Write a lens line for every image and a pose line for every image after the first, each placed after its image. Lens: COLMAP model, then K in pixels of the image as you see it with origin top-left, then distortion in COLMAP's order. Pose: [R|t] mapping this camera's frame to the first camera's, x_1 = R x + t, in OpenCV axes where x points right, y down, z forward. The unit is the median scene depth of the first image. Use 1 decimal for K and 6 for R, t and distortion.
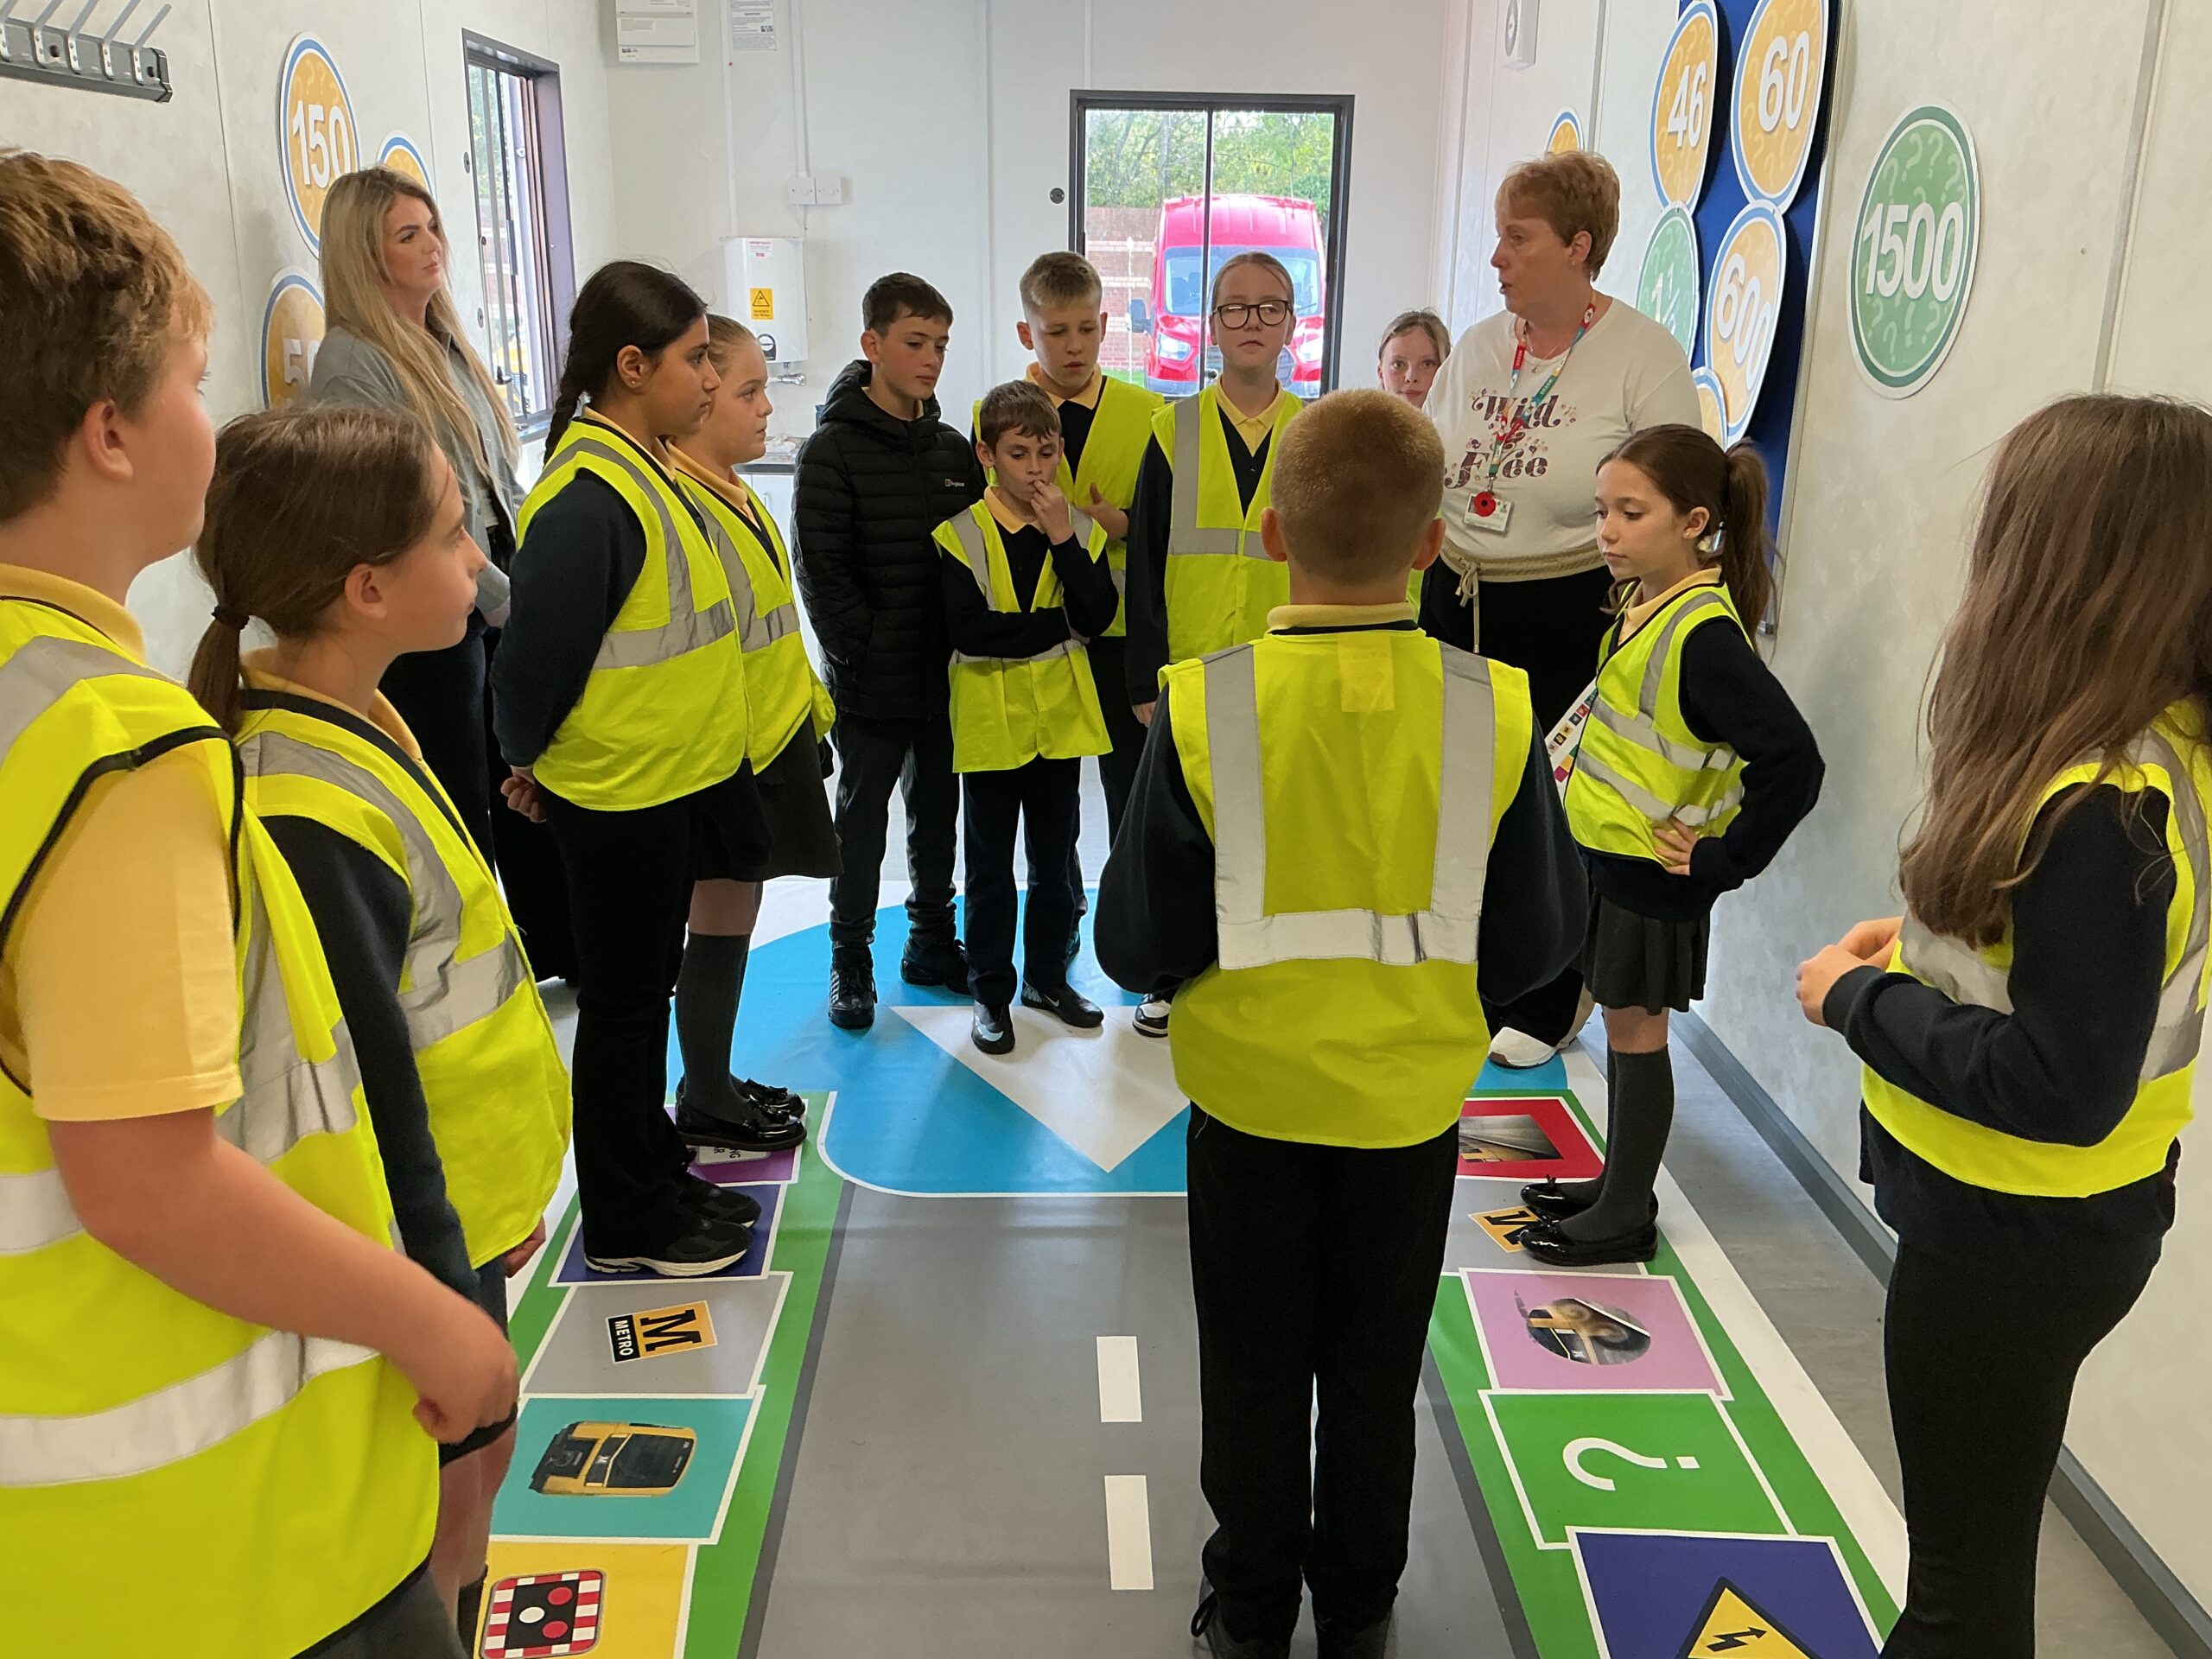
lens RADIAL K [[1861.8, 0, 1092.6], [0, 1861.8, 802.8], [0, 0, 1]] dist [0.107645, -0.198010]
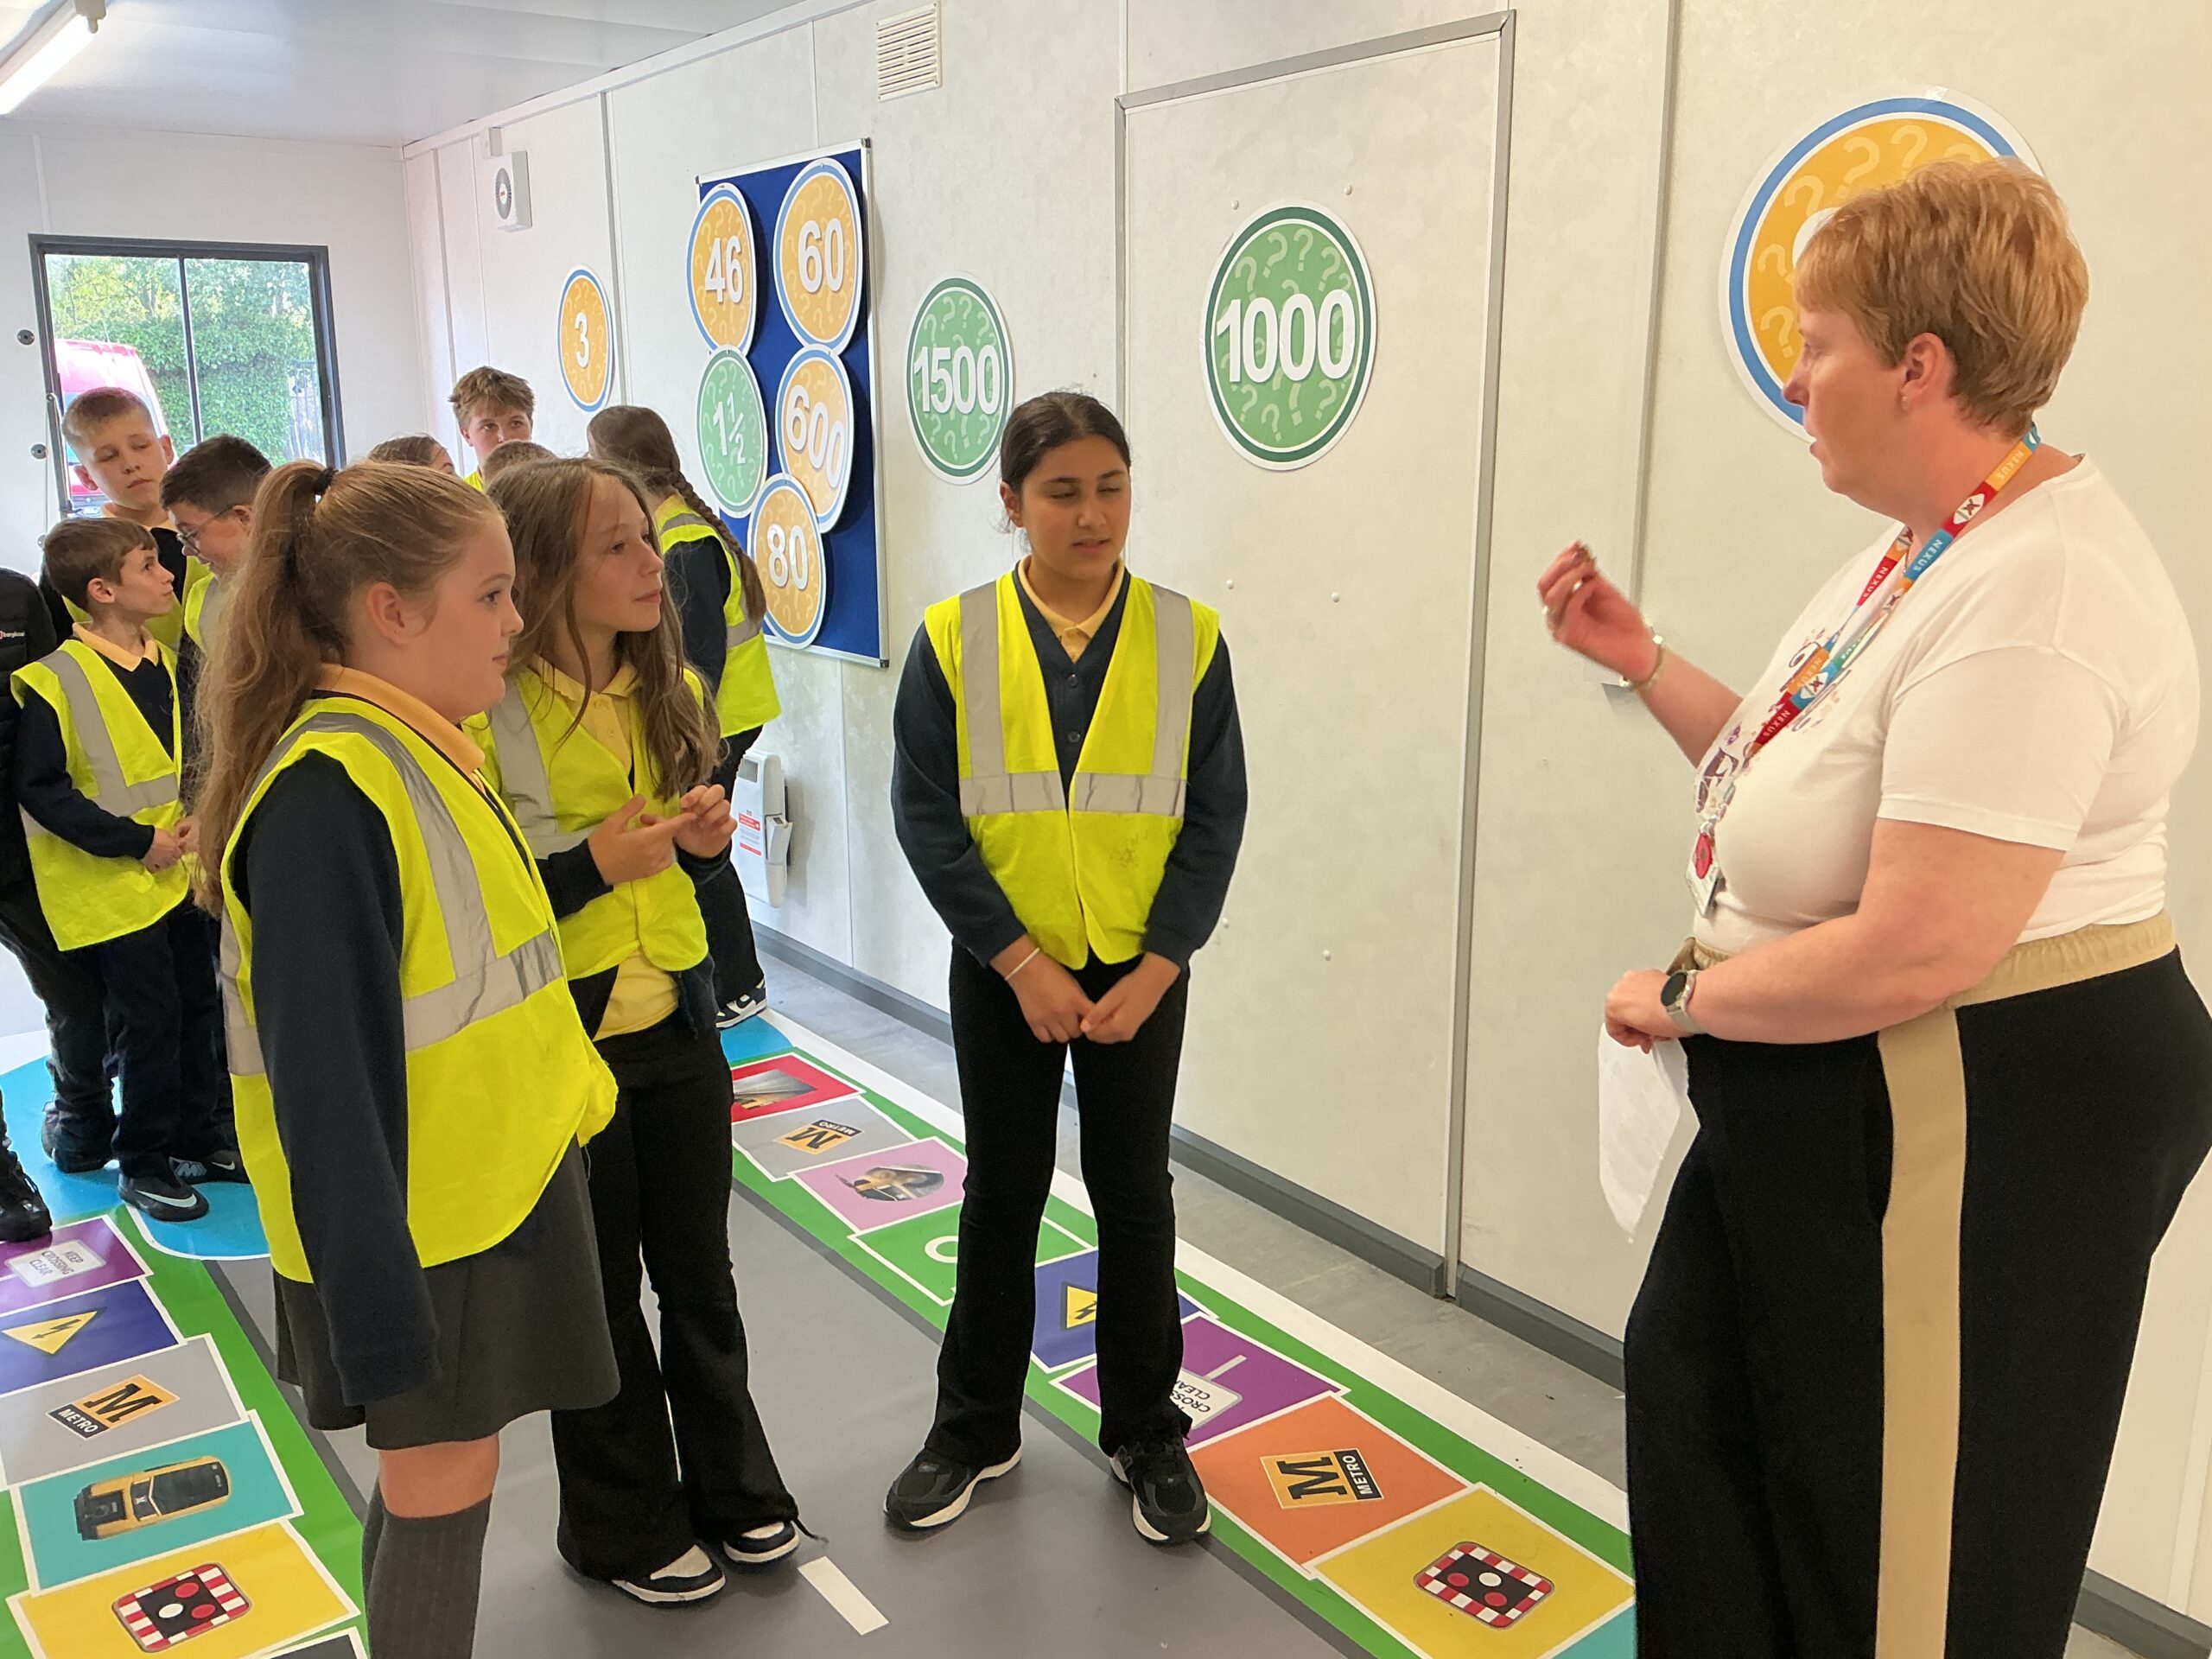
lens RADIAL K [[1861.8, 0, 1080.0], [0, 1861.8, 857.2], [0, 0, 1]] dist [0.107645, -0.198010]
pose [[0.823188, -0.148286, 0.548063, -0.251628], [0.174172, 0.984703, 0.004819, 0.055203], [-0.540394, 0.091490, 0.836423, -0.151871]]
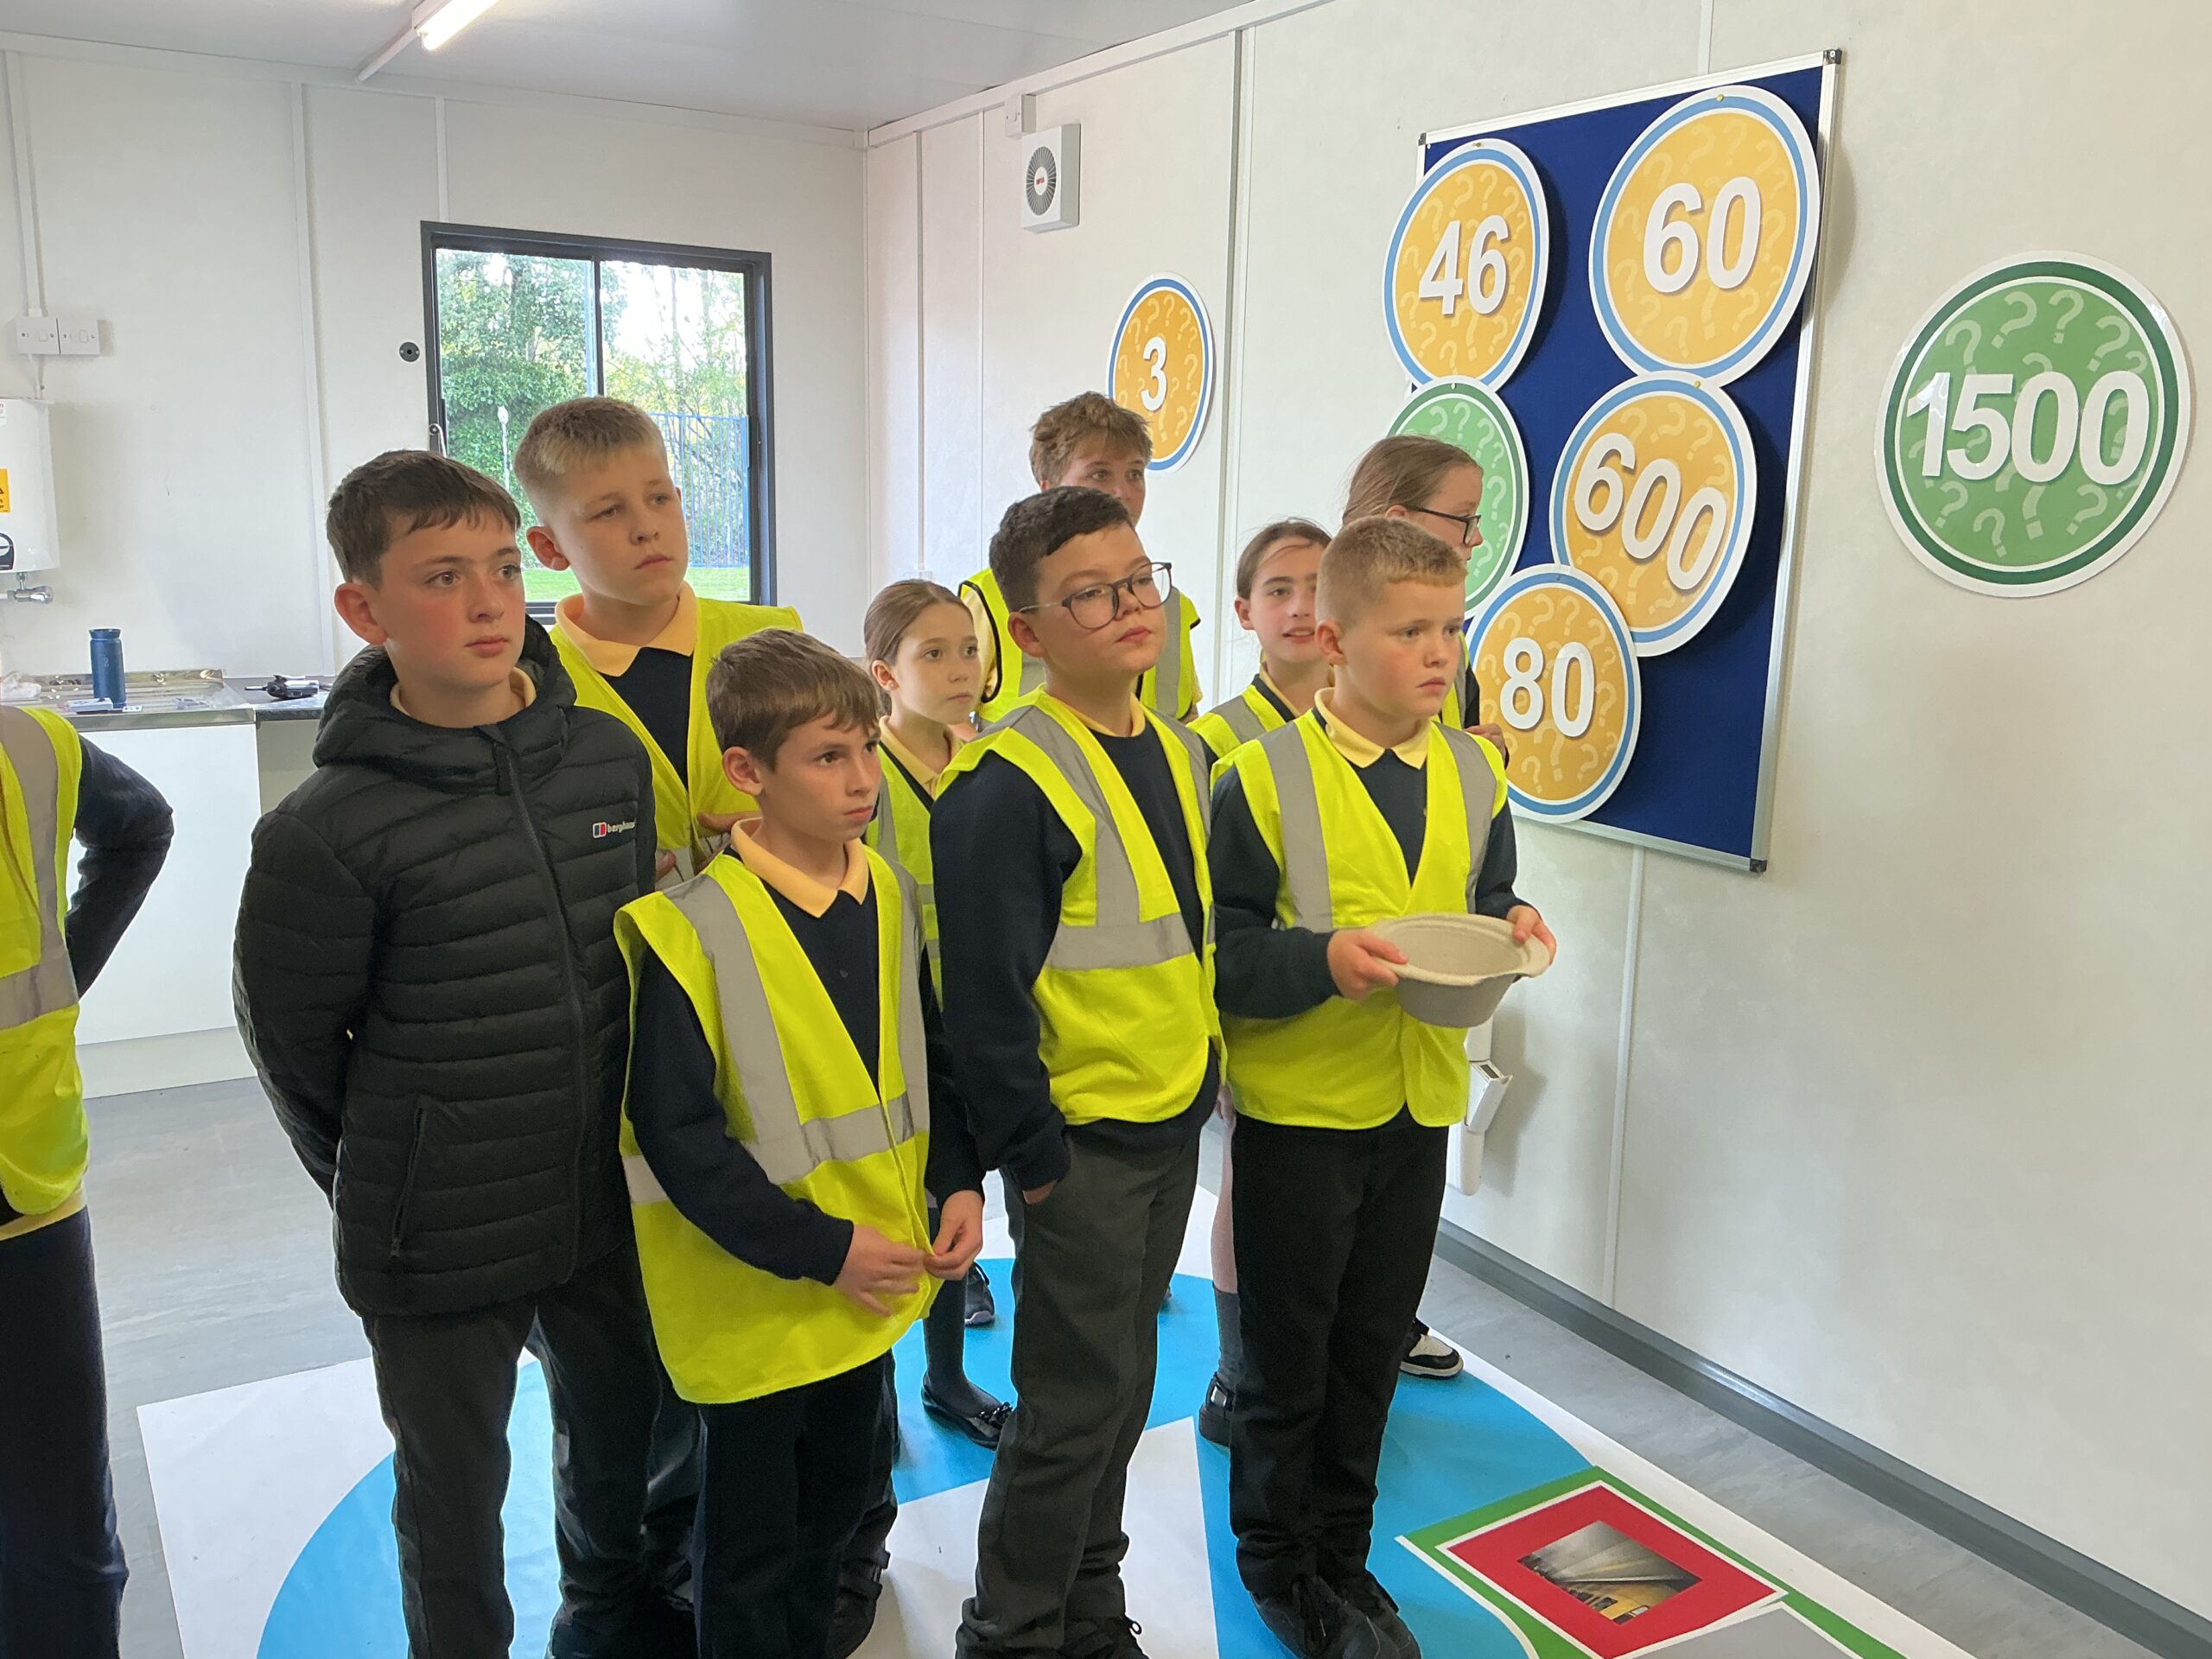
lens RADIAL K [[1861.8, 0, 1067.0], [0, 1861.8, 827.8], [0, 0, 1]] dist [0.107645, -0.198010]
pose [[0.873783, -0.084571, 0.478907, -0.295033], [0.125648, 0.990587, -0.054320, -0.097999], [-0.469805, 0.107638, 0.876184, 0.385382]]
